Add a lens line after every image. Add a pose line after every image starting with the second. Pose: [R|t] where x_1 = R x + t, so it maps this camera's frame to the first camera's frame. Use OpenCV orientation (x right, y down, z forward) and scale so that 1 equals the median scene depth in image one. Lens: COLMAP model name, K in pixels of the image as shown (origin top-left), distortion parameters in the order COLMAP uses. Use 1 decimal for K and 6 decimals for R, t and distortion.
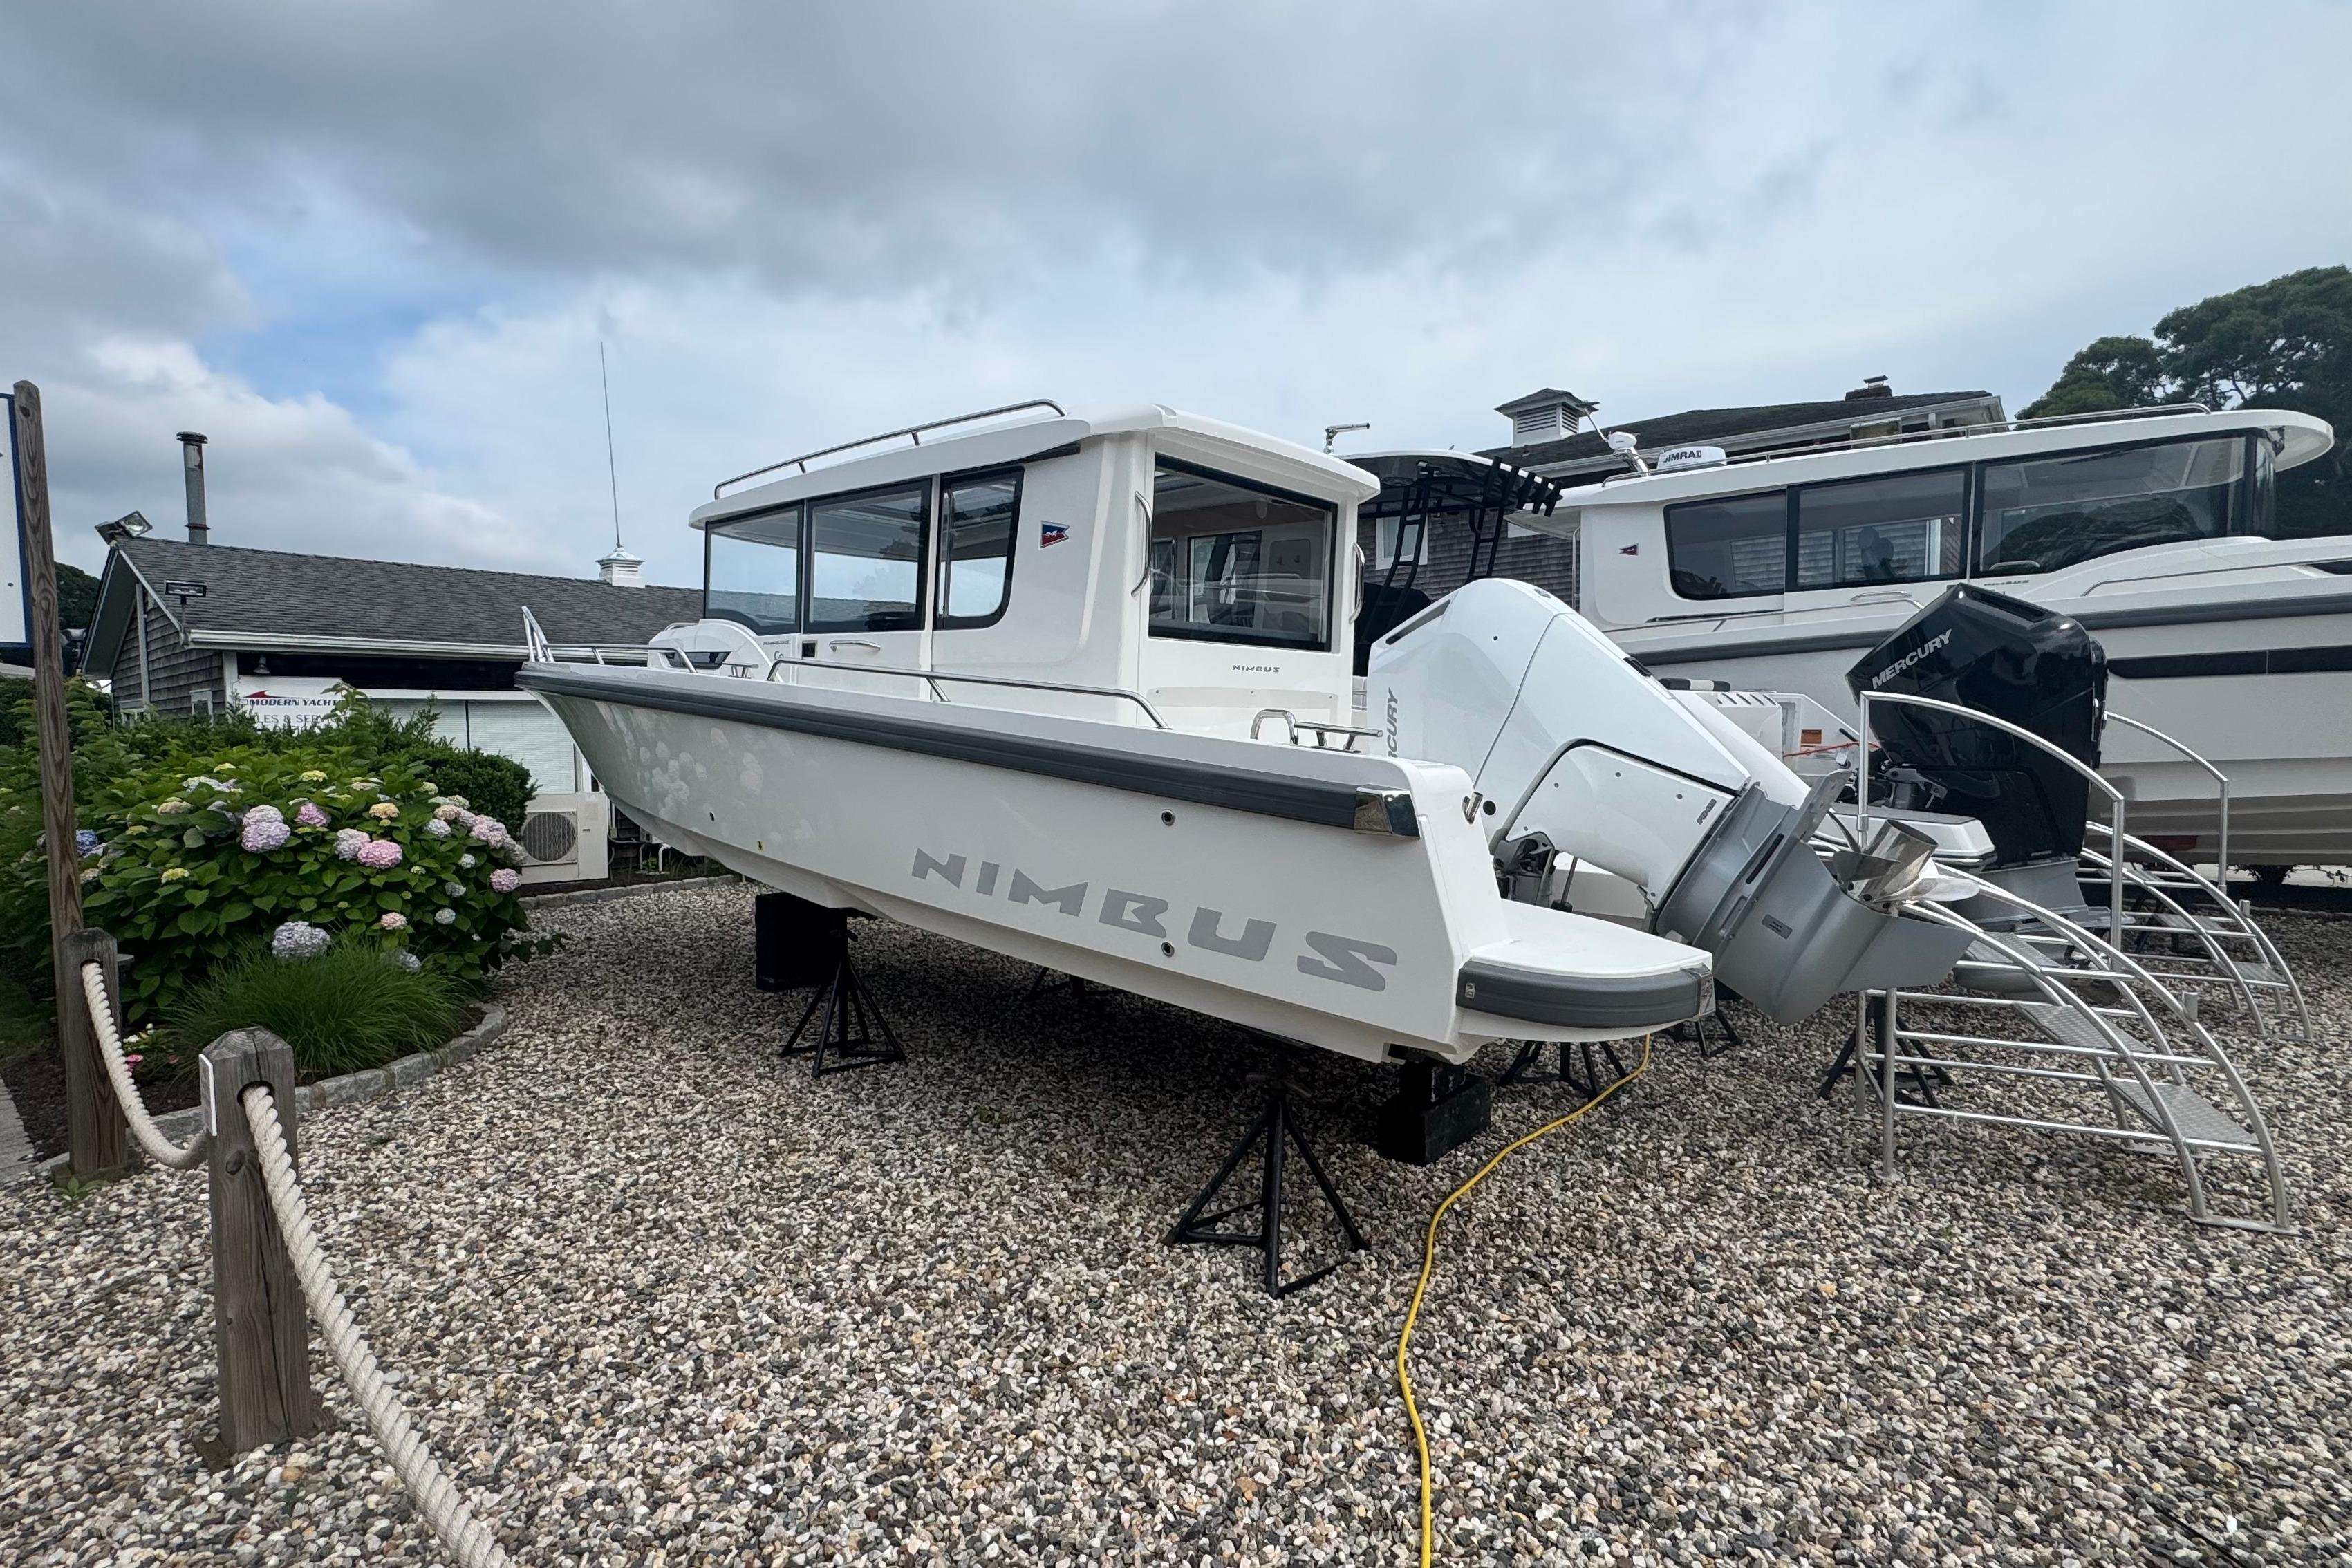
lens RADIAL K [[1158.6, 0, 1172.8], [0, 1158.6, 791.0], [0, 0, 1]] dist [-0.000867, -0.000360]
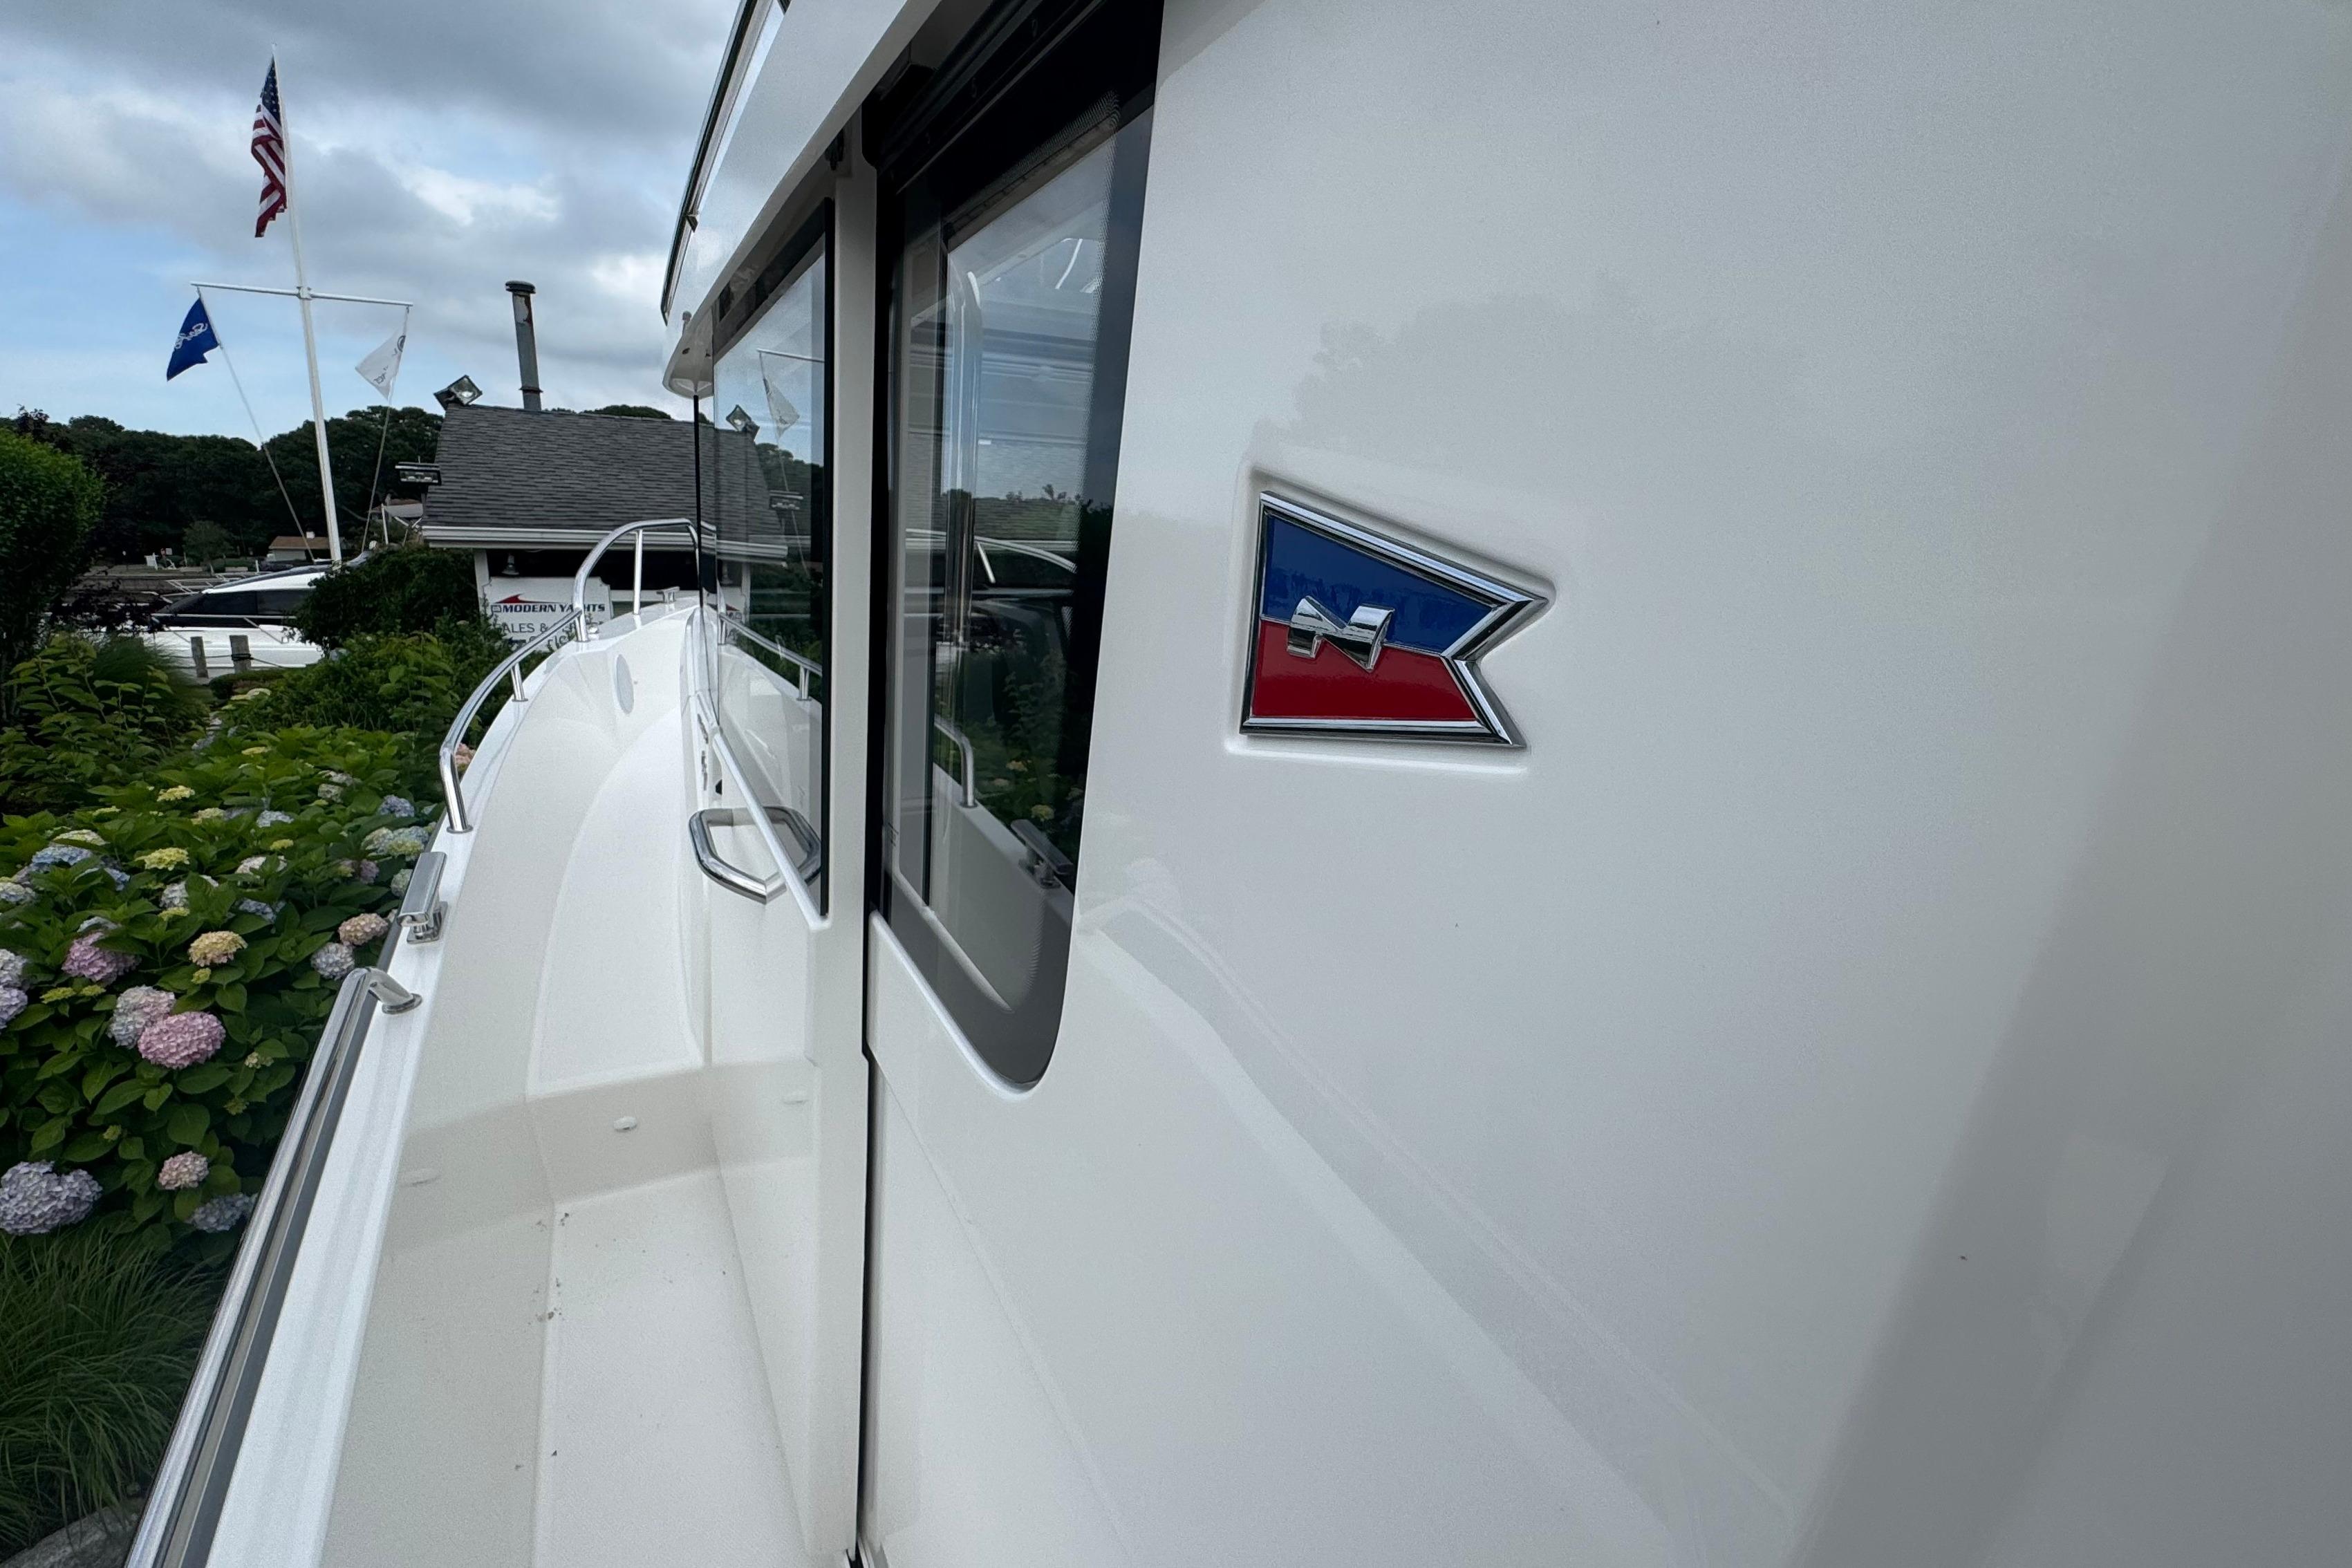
lens RADIAL K [[1158.6, 0, 1168.8], [0, 1158.6, 788.2], [0, 0, 1]] dist [-0.000867, -0.000360]
pose [[0.934284, 0.087300, -0.345676, -0.035723], [-0.038033, 0.988430, 0.146833, -0.092071], [0.354495, -0.124037, 0.926794, 0.378295]]
